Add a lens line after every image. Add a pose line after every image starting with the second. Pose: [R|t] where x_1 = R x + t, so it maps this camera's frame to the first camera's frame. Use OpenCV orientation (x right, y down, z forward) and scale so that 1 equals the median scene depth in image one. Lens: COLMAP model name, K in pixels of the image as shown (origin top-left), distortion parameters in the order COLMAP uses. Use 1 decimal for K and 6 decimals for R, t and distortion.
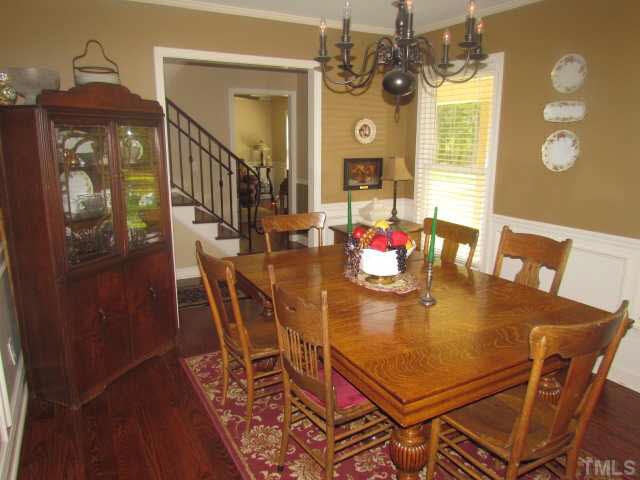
lens RADIAL K [[466.9, 0, 320.0], [0, 466.9, 240.0], [0, 0, 1]] dist [-0.003230, 0.000929]
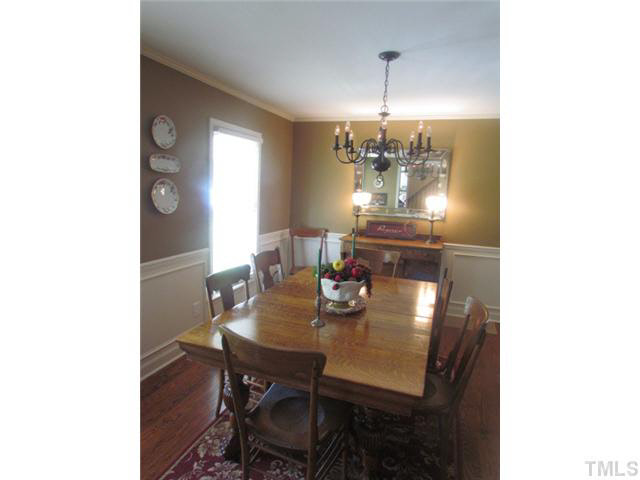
lens RADIAL K [[466.9, 0, 320.0], [0, 466.9, 240.0], [0, 0, 1]] dist [-0.003230, 0.000929]
pose [[-0.721109, -0.103958, 0.684978, -0.590587], [0.111133, 0.958520, 0.262468, -0.362346], [-0.683851, 0.265392, -0.679644, 1.611077]]
